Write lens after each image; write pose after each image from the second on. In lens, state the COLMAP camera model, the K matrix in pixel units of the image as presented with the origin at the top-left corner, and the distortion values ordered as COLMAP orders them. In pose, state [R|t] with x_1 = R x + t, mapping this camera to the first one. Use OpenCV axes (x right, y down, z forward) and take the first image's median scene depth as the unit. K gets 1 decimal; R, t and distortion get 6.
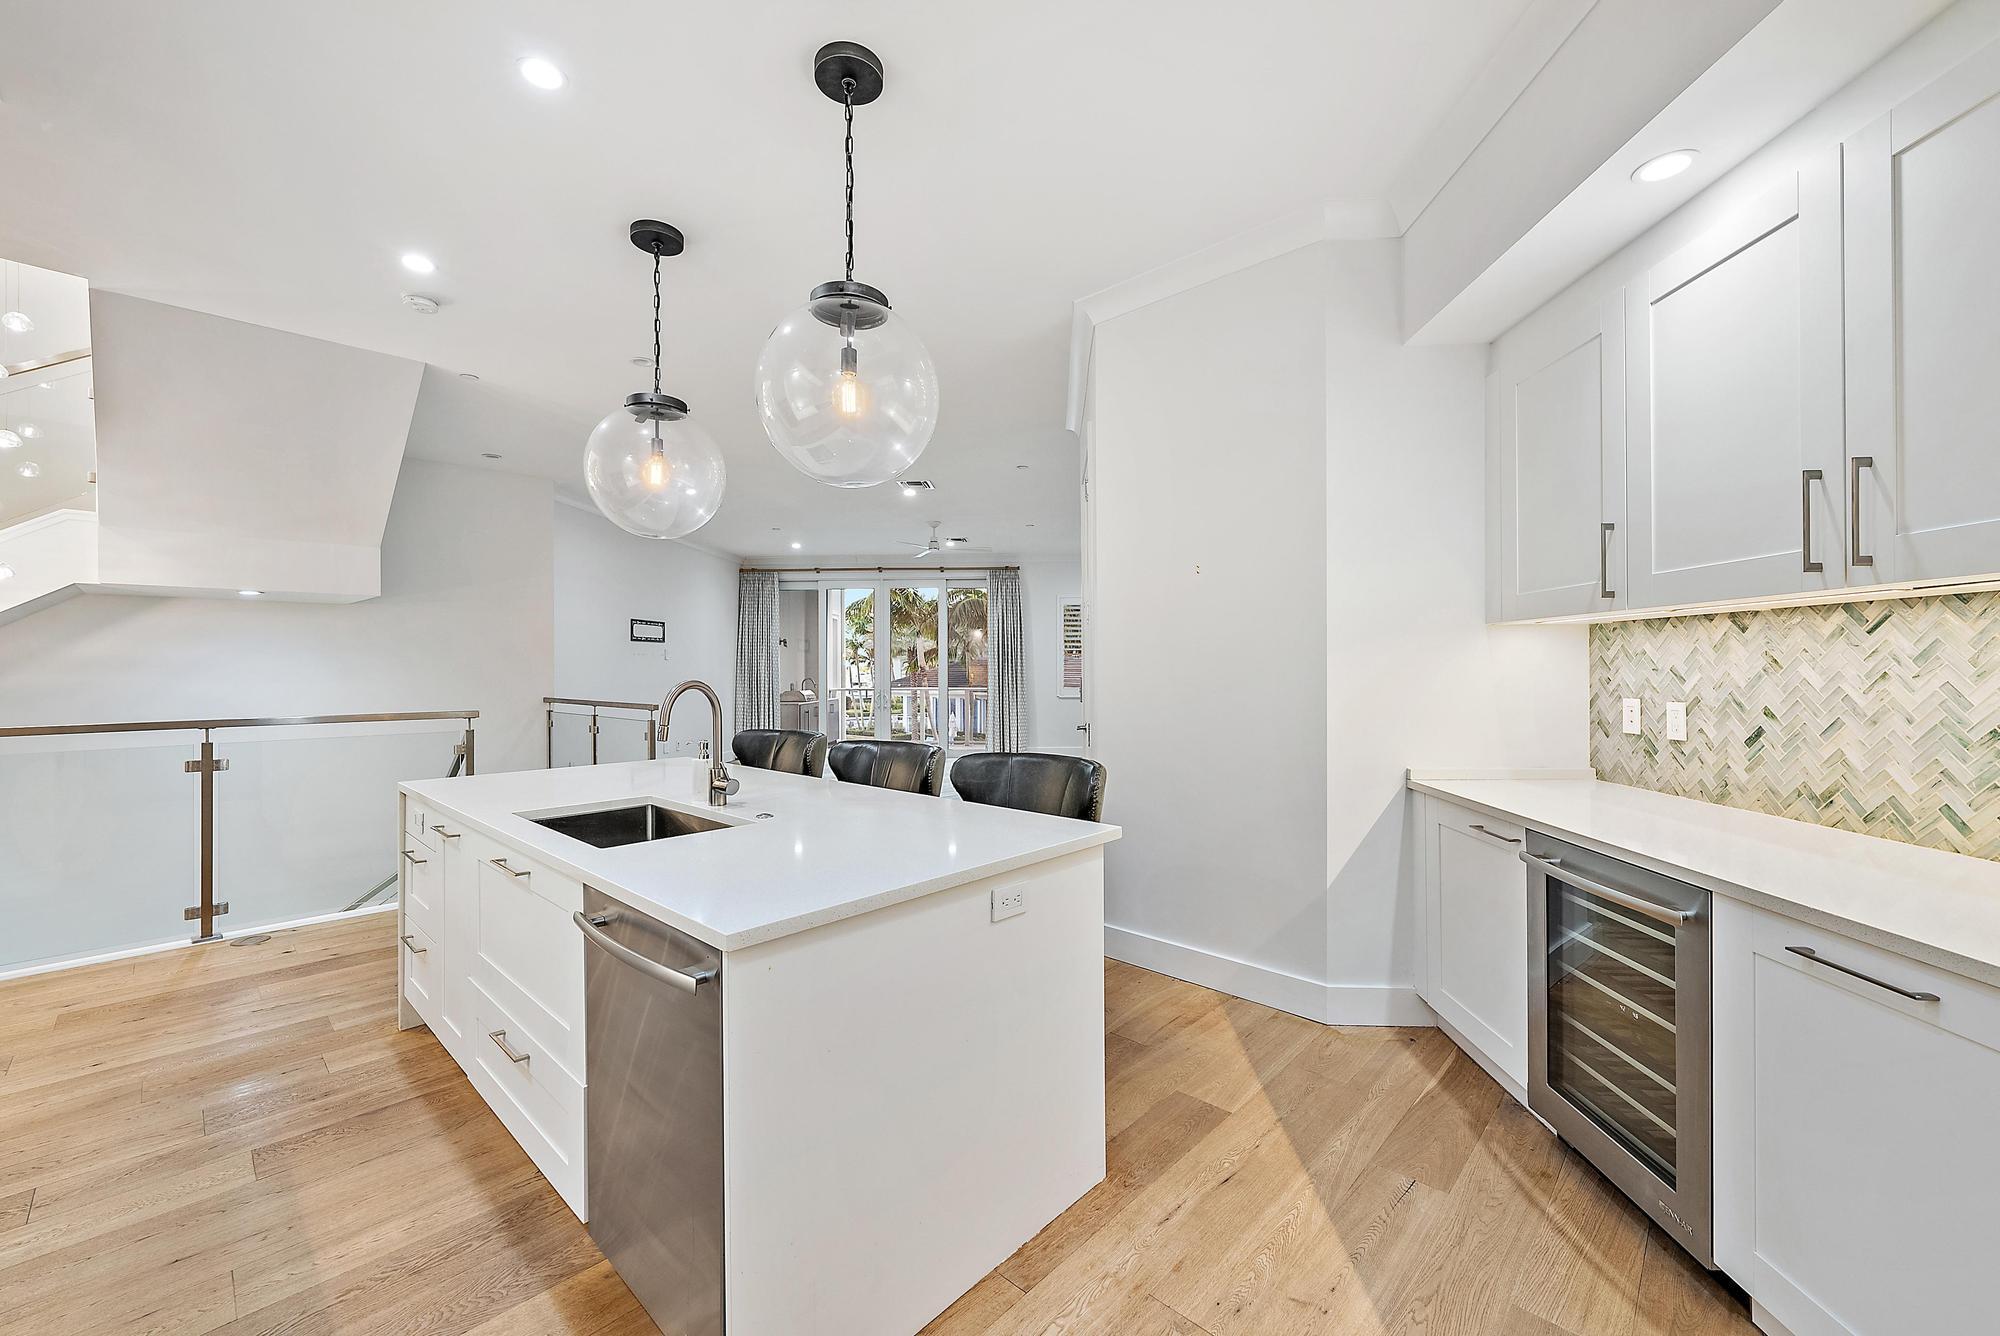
lens RADIAL K [[797.4, 0, 1006.0], [0, 797.4, 663.7], [0, 0, 1]] dist [-0.000318, -0.000278]
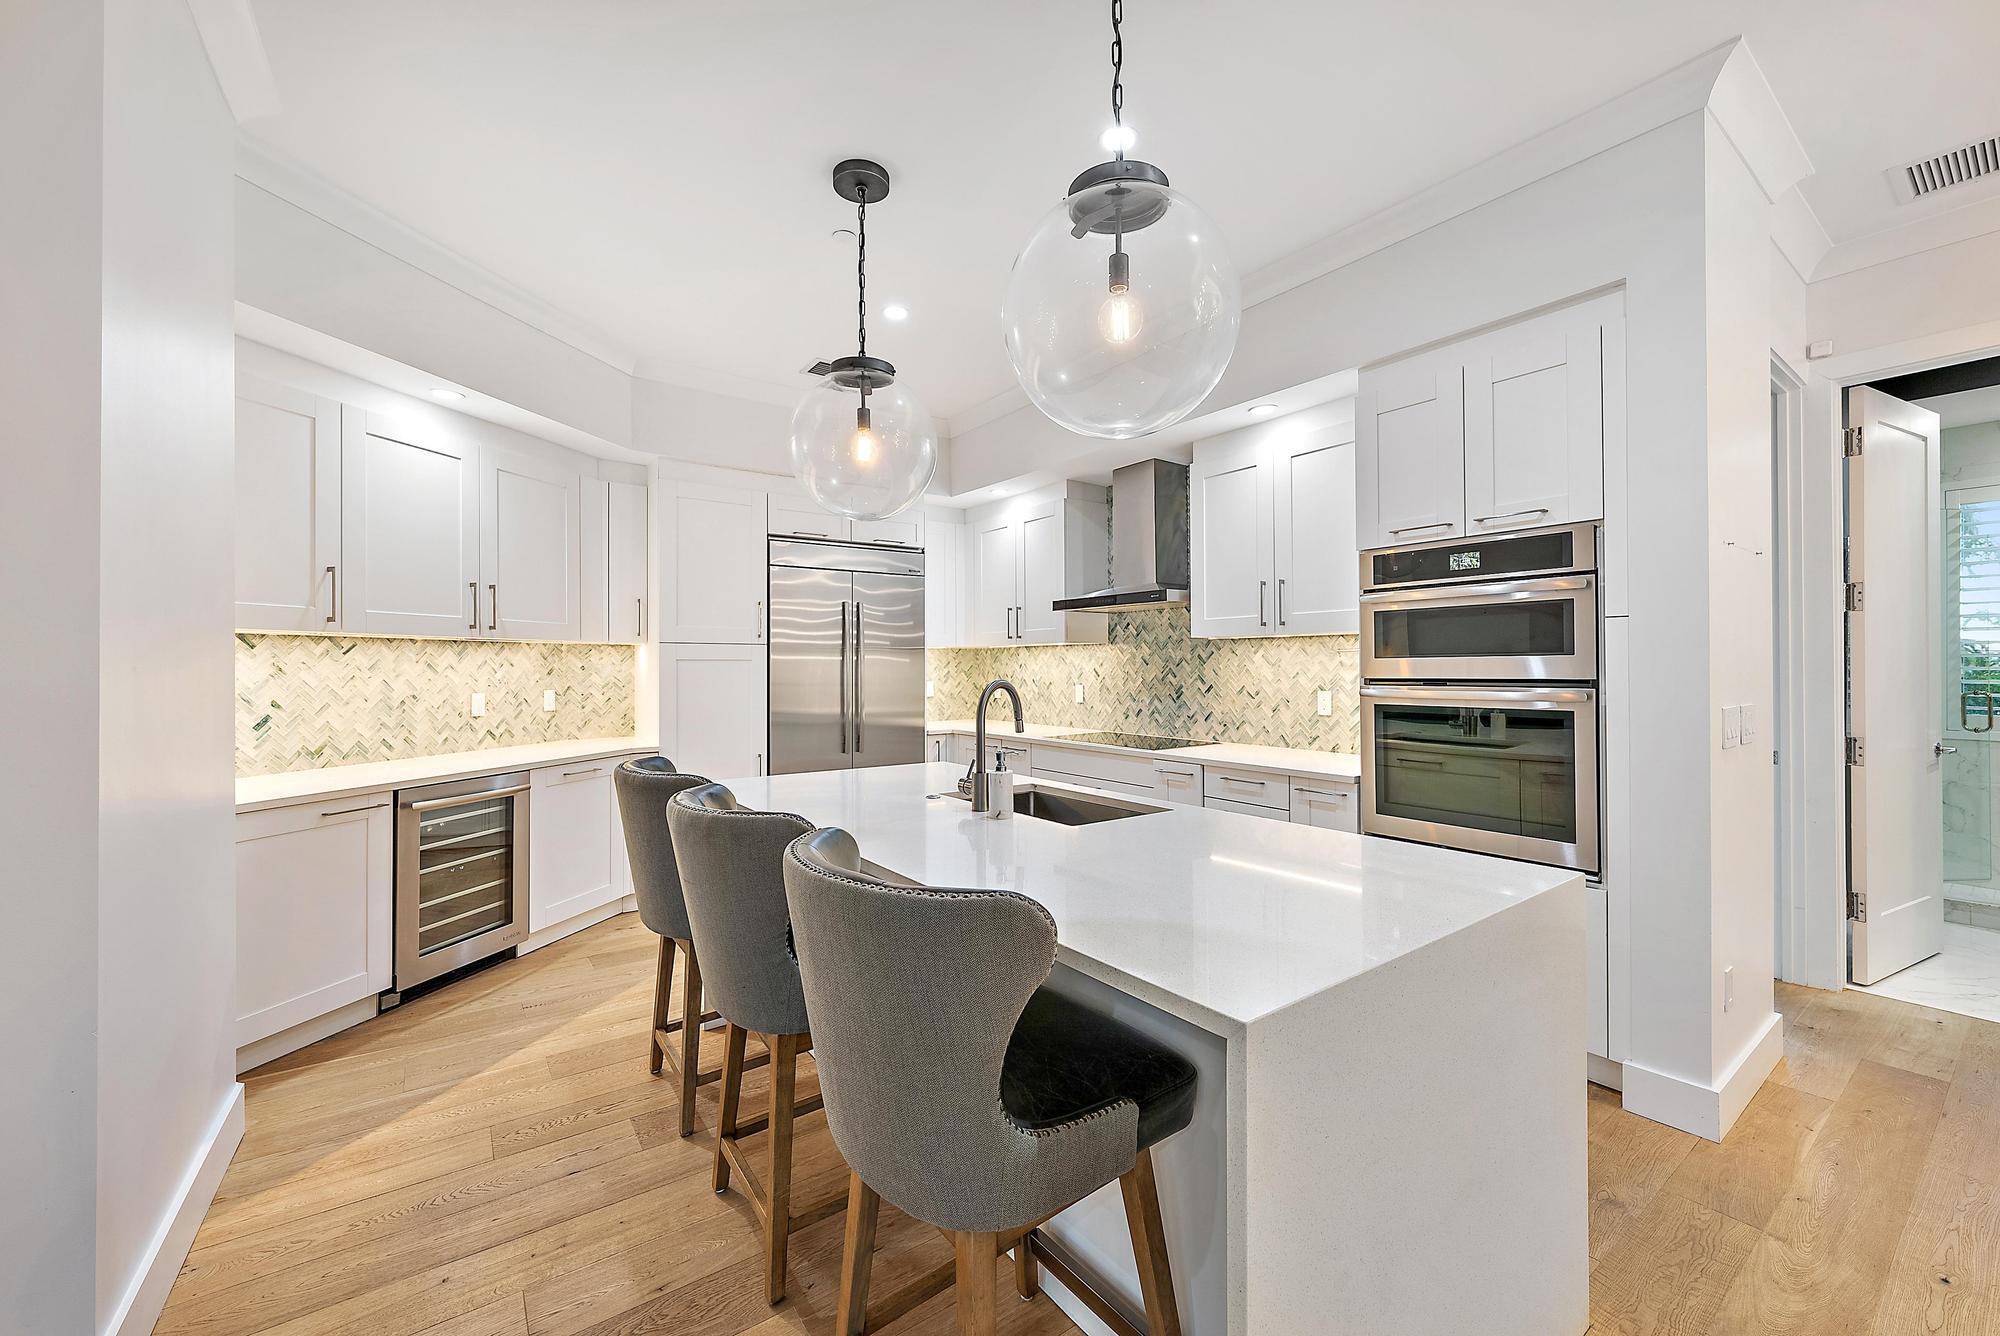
lens RADIAL K [[802.6, 0, 999.2], [0, 802.6, 660.4], [0, 0, 1]] dist [-0.000310, -0.000113]
pose [[-0.979677, 0.008483, 0.200400, -0.686397], [0.006249, 0.999911, -0.011779, 0.005956], [-0.200483, -0.010287, -0.979643, 2.304661]]
